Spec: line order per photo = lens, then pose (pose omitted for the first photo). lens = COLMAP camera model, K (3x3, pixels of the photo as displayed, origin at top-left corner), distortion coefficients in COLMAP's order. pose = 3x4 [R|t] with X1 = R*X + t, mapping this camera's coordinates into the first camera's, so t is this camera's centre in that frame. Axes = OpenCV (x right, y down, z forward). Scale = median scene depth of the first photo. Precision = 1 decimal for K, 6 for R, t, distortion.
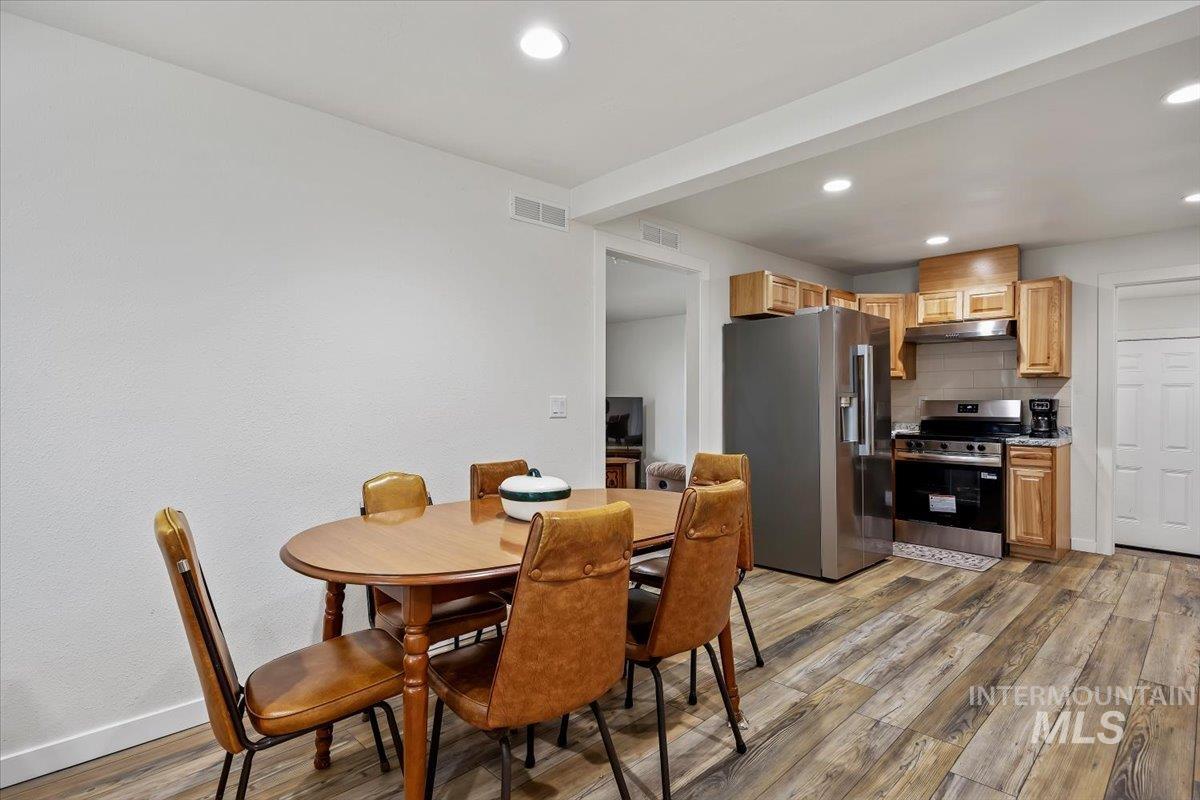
lens RADIAL K [[603.9, 0, 600.0], [0, 603.9, 400.0], [0, 0, 1]] dist [-0.002186, -0.001176]
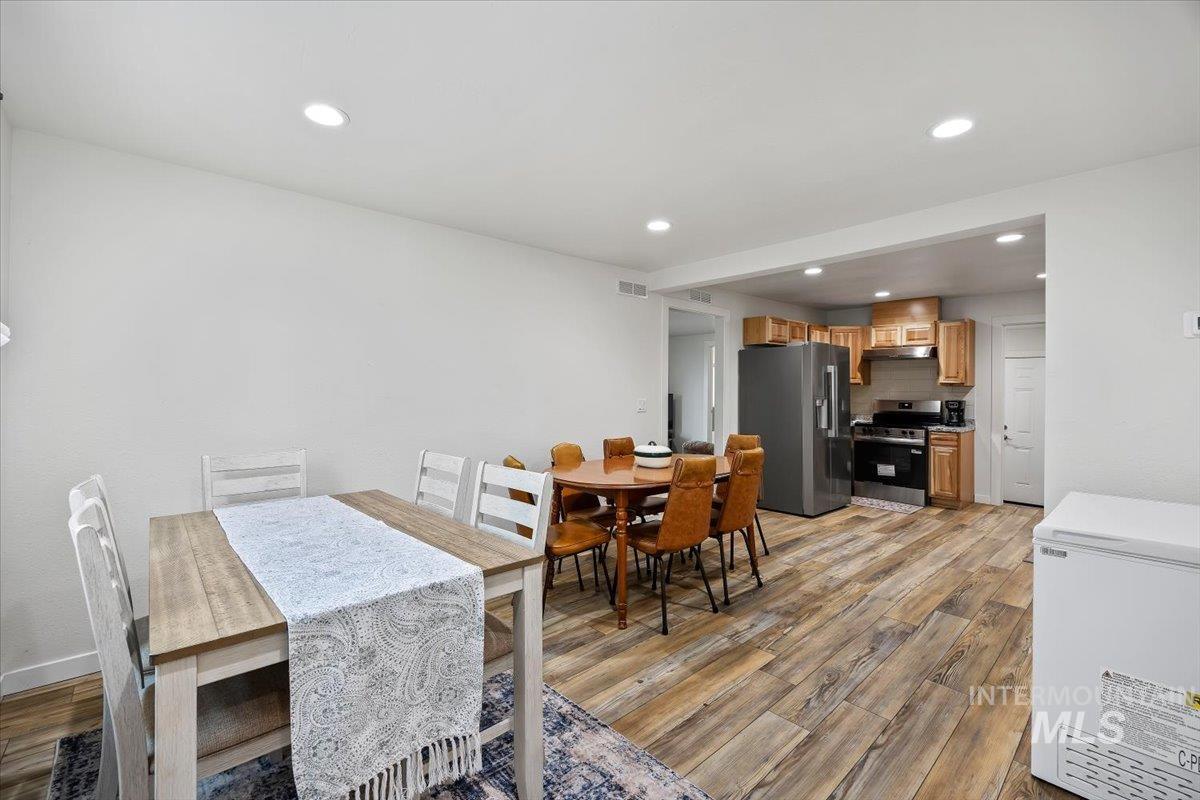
lens RADIAL K [[514.2, 0, 599.2], [0, 514.2, 384.8], [0, 0, 1]] dist [-0.001922, -0.000011]
pose [[0.999489, 0.006556, -0.031285, -0.106867], [-0.006809, 0.999945, -0.007982, -0.025057], [0.031231, 0.008191, 0.999479, -0.307231]]
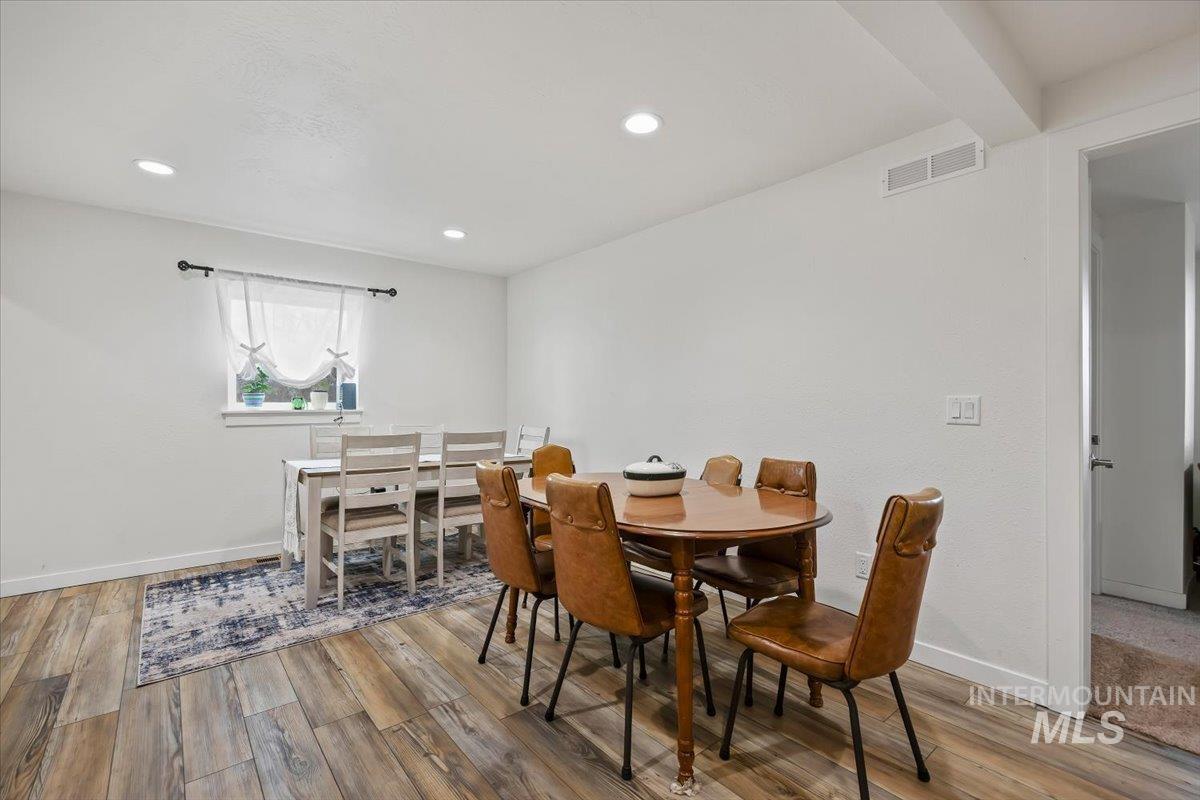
lens RADIAL K [[528.0, 0, 600.0], [0, 528.0, 400.0], [0, 0, 1]] dist [-0.001222, 0.000036]
pose [[-0.082074, 0.000113, -0.996626, 0.463486], [0.001722, 0.999999, -0.000029, -0.001179], [0.996625, -0.001719, -0.082074, 0.452492]]
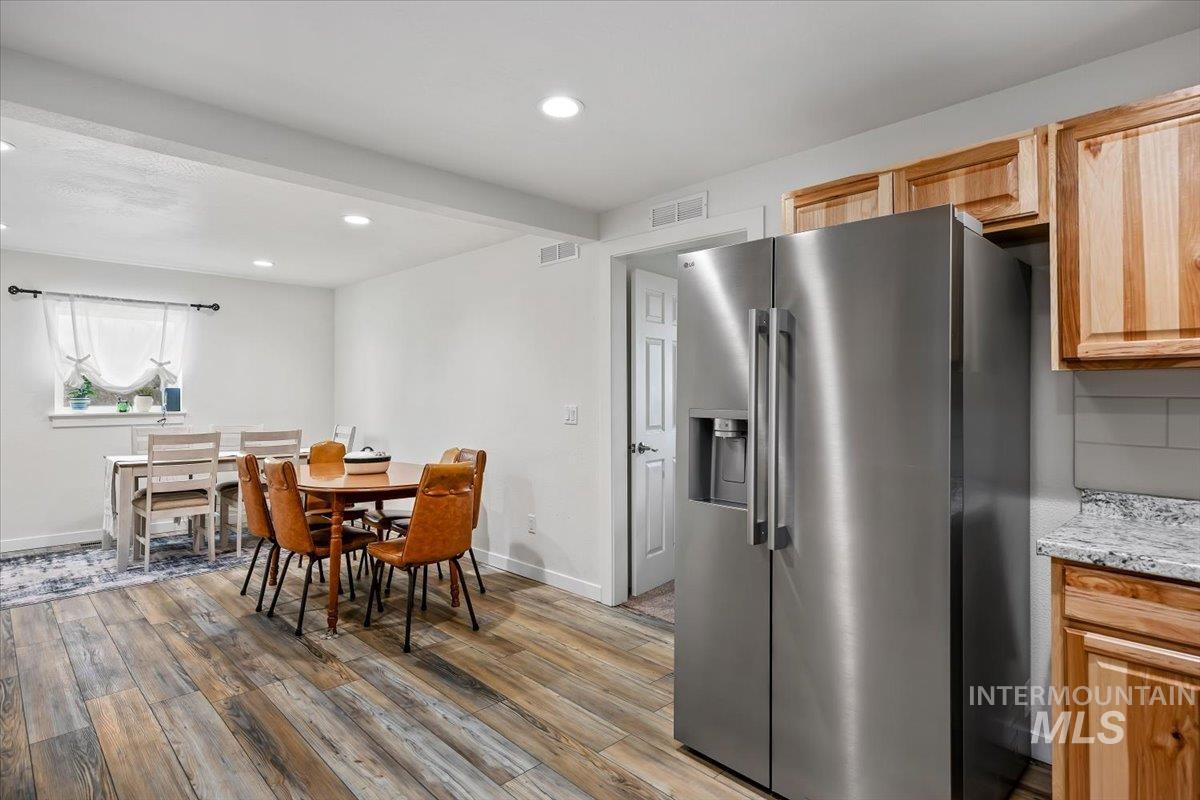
lens RADIAL K [[633.4, 0, 608.9], [0, 633.4, 384.6], [0, 0, 1]] dist [0.004932, 0.000197]
pose [[0.008274, -0.008657, -0.999928, 0.845120], [0.002175, 0.999960, -0.008639, -0.026470], [0.999963, -0.002104, 0.008292, 0.796086]]
